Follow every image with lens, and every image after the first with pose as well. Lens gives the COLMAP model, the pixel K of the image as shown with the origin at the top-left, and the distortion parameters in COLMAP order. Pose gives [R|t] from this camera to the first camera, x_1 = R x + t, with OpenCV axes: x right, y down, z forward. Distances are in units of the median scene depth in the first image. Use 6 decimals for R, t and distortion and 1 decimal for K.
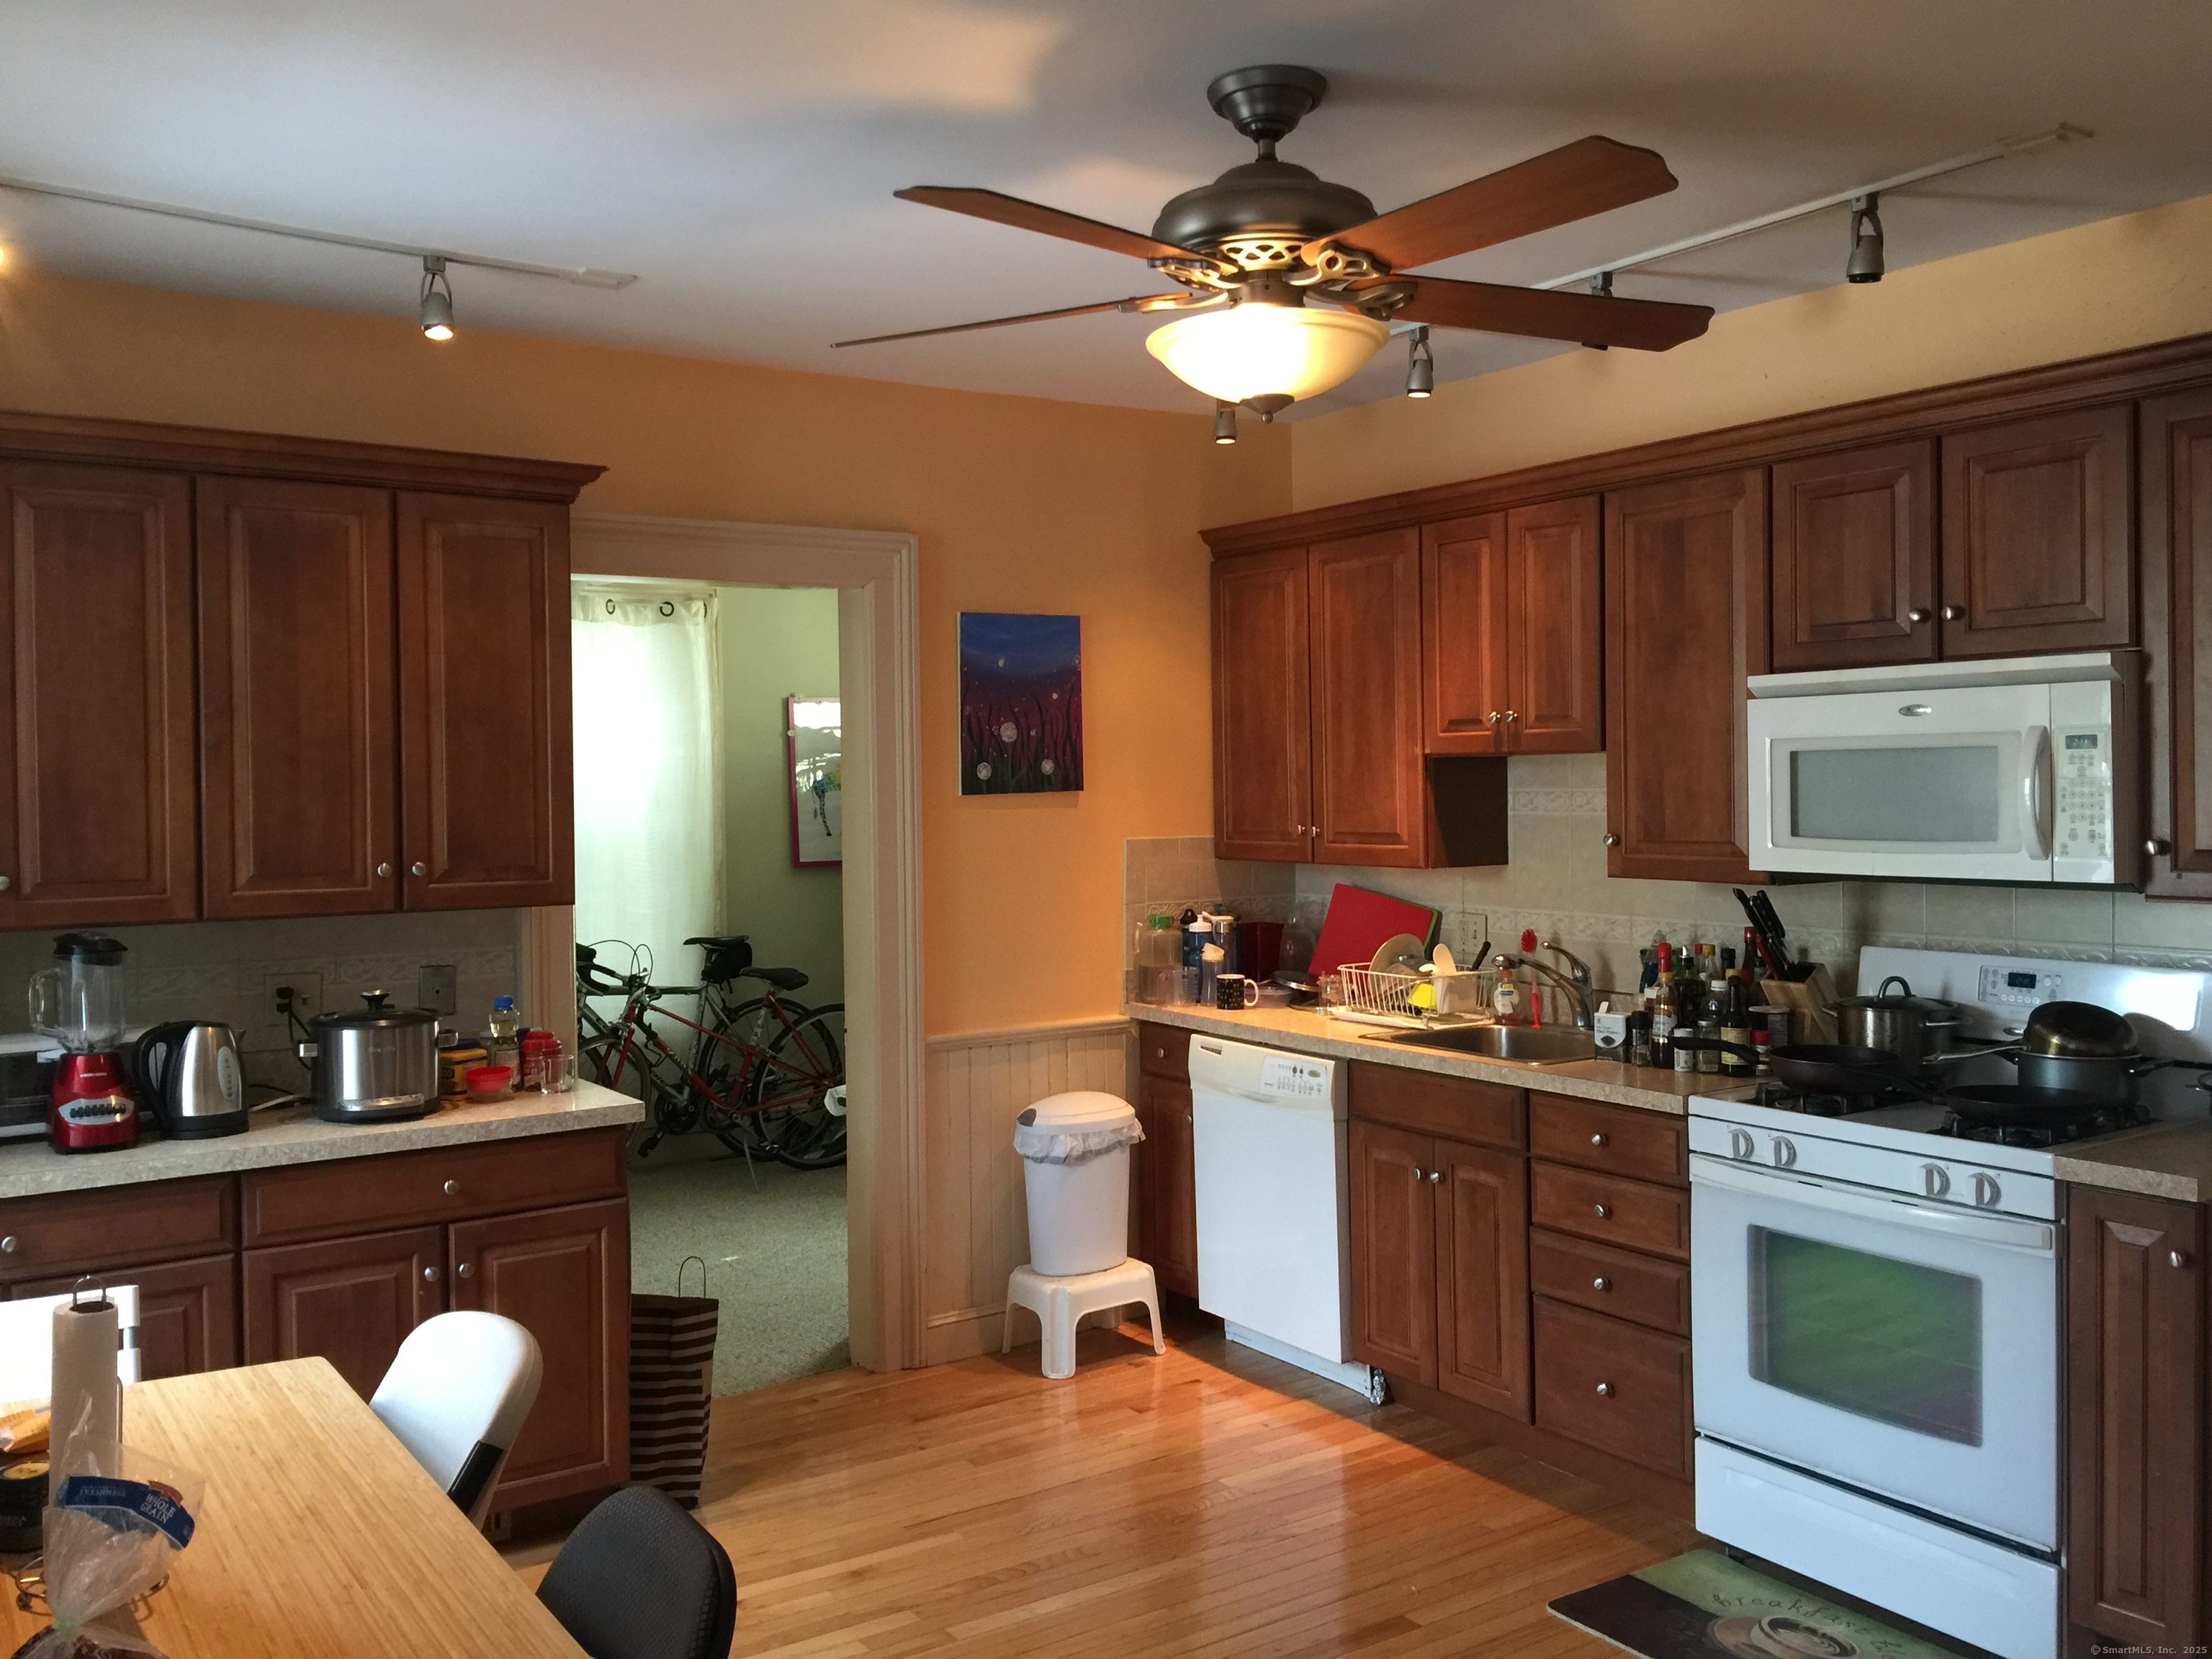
lens RADIAL K [[1864.8, 0, 1112.6], [0, 1864.8, 777.4], [0, 0, 1]] dist [0.076776, -0.129121]
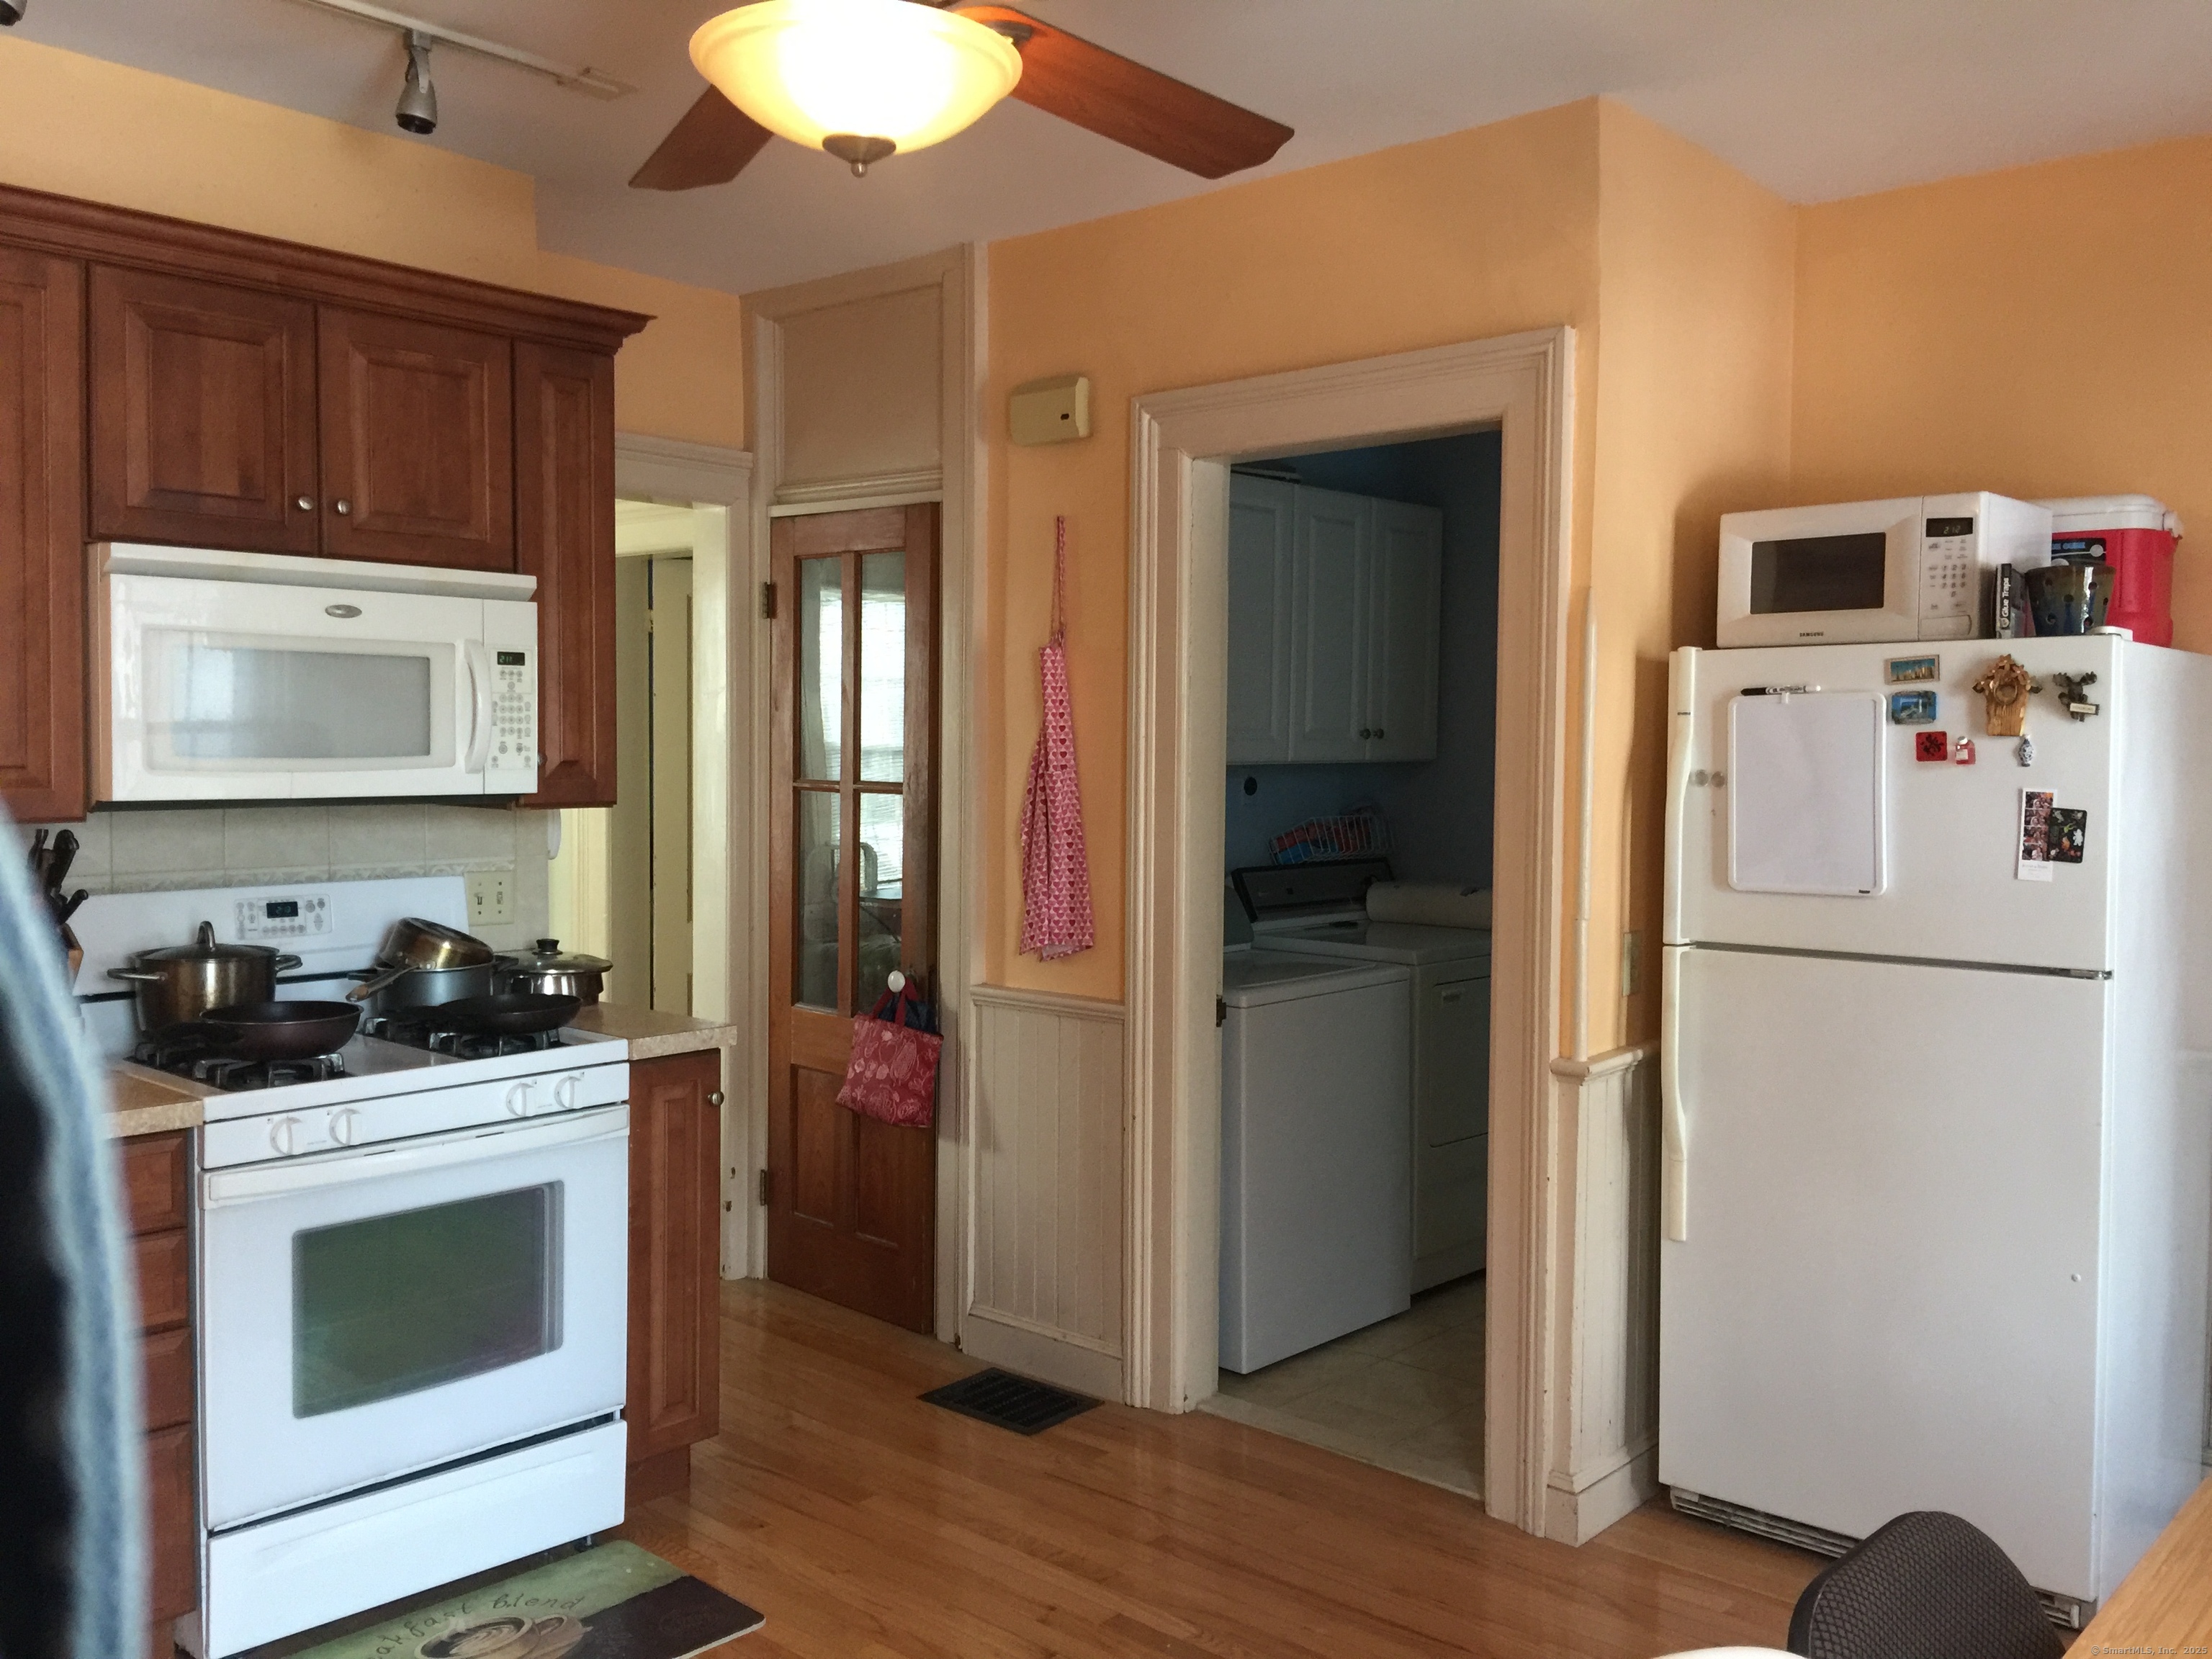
lens RADIAL K [[1864.8, 0, 1112.6], [0, 1864.8, 777.4], [0, 0, 1]] dist [0.076776, -0.129121]
pose [[-0.247577, -0.010950, 0.968806, -0.566616], [-0.010124, 0.999911, 0.008715, 0.033942], [-0.968815, -0.007651, -0.247665, 0.920247]]
